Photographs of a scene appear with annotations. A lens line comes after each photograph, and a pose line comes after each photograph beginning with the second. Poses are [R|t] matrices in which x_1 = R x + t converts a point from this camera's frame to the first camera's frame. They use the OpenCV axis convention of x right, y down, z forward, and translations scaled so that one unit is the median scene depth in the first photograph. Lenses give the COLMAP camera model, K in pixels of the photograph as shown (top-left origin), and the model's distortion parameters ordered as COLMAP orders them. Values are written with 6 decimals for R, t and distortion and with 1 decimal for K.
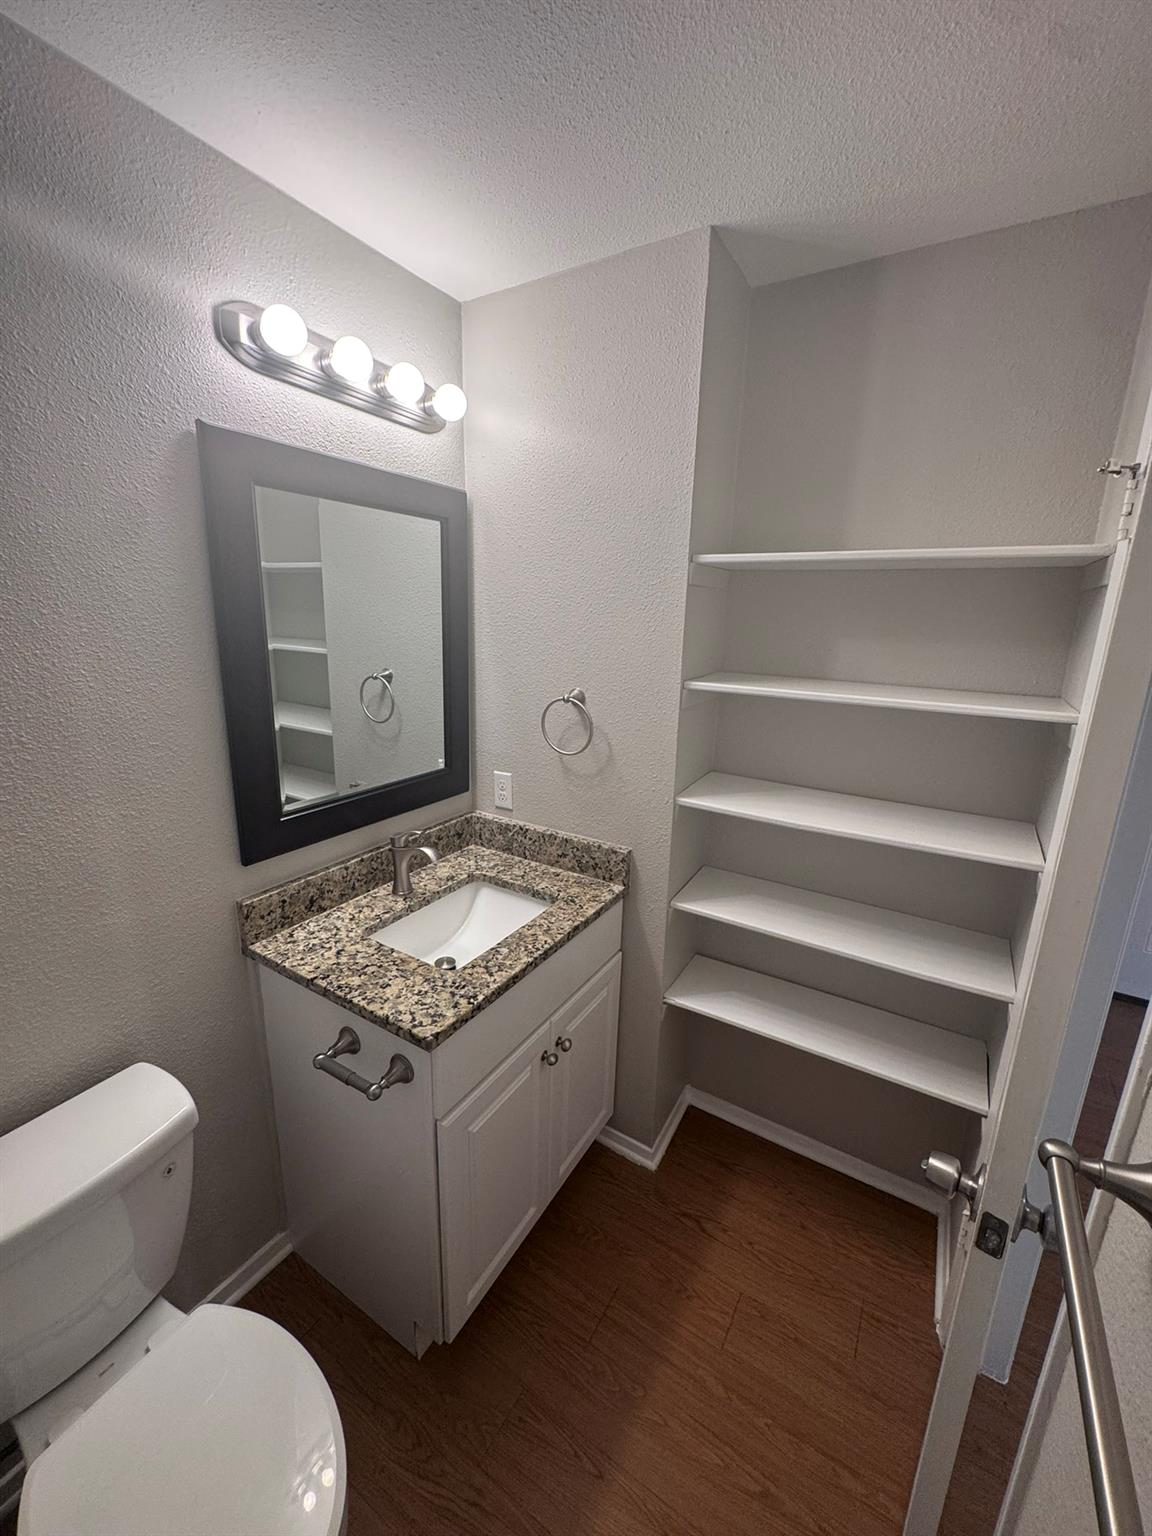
lens RADIAL K [[615.1, 0, 574.4], [0, 615.1, 764.9], [0, 0, 1]] dist [-0.006669, 0.000363]
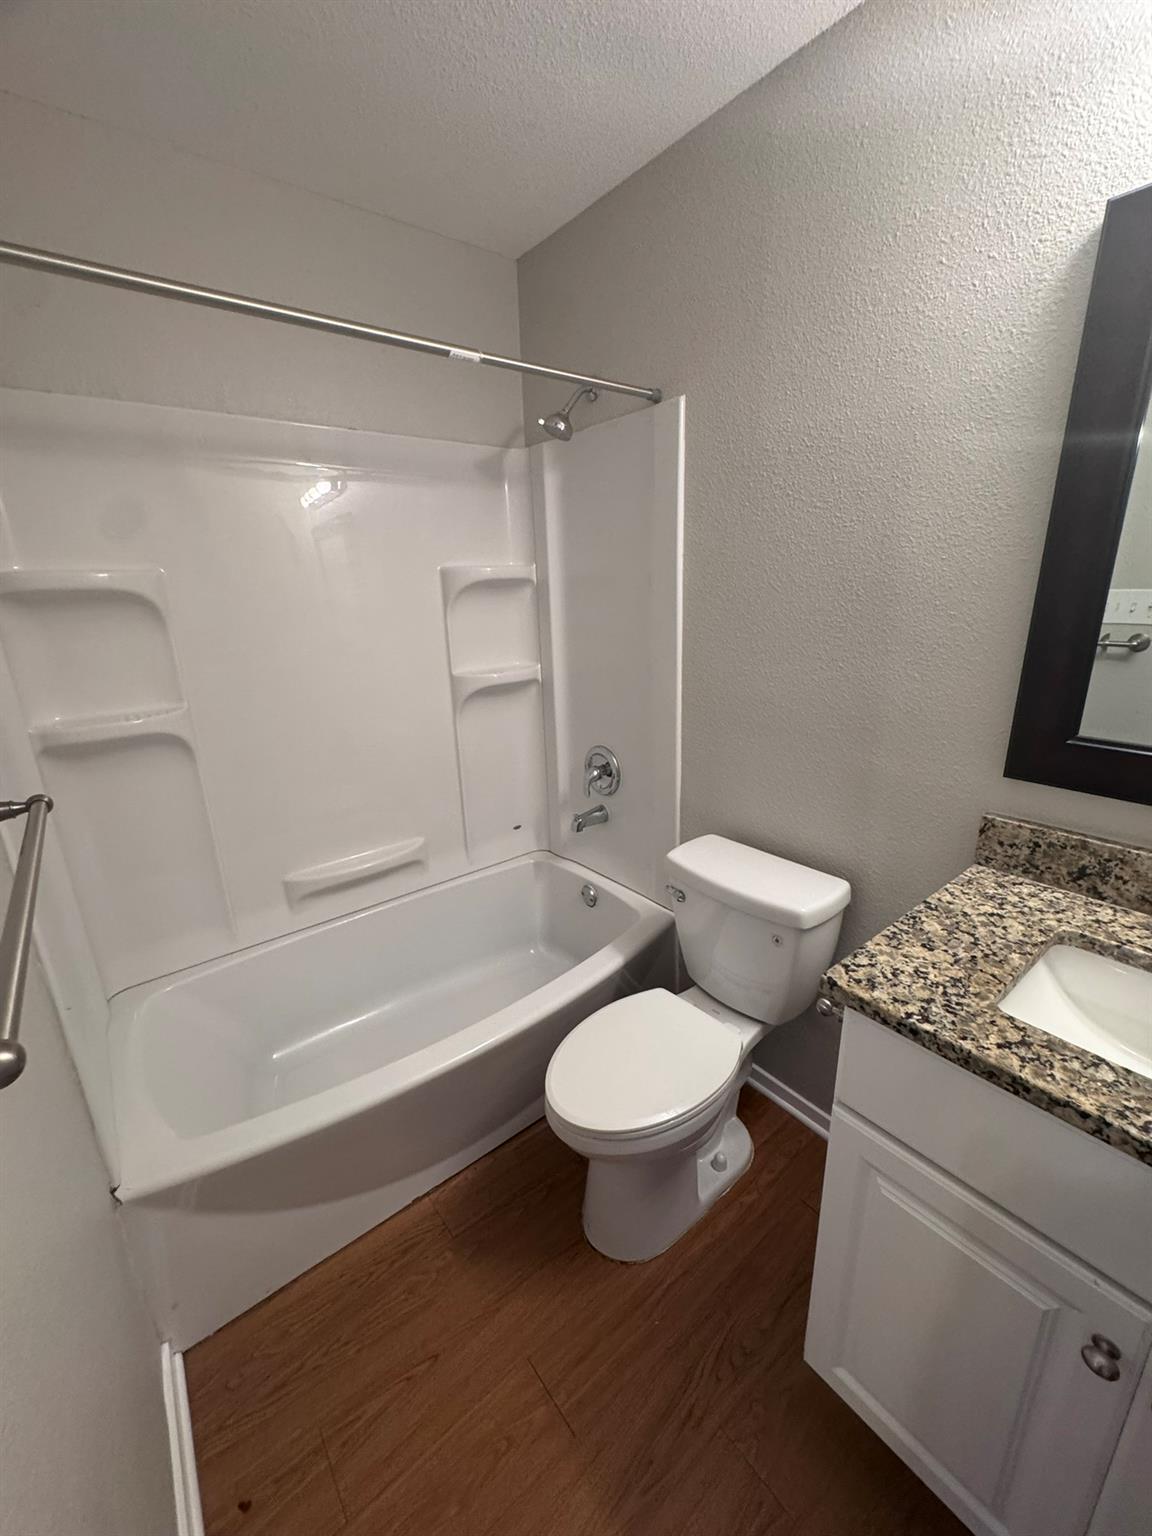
lens RADIAL K [[615.1, 0, 574.4], [0, 615.1, 764.9], [0, 0, 1]] dist [-0.006669, 0.000363]
pose [[-0.341523, 0.254088, -0.904876, 0.372426], [-0.205282, 0.919353, 0.335632, -0.012064], [0.917181, 0.300381, -0.261820, 0.566670]]
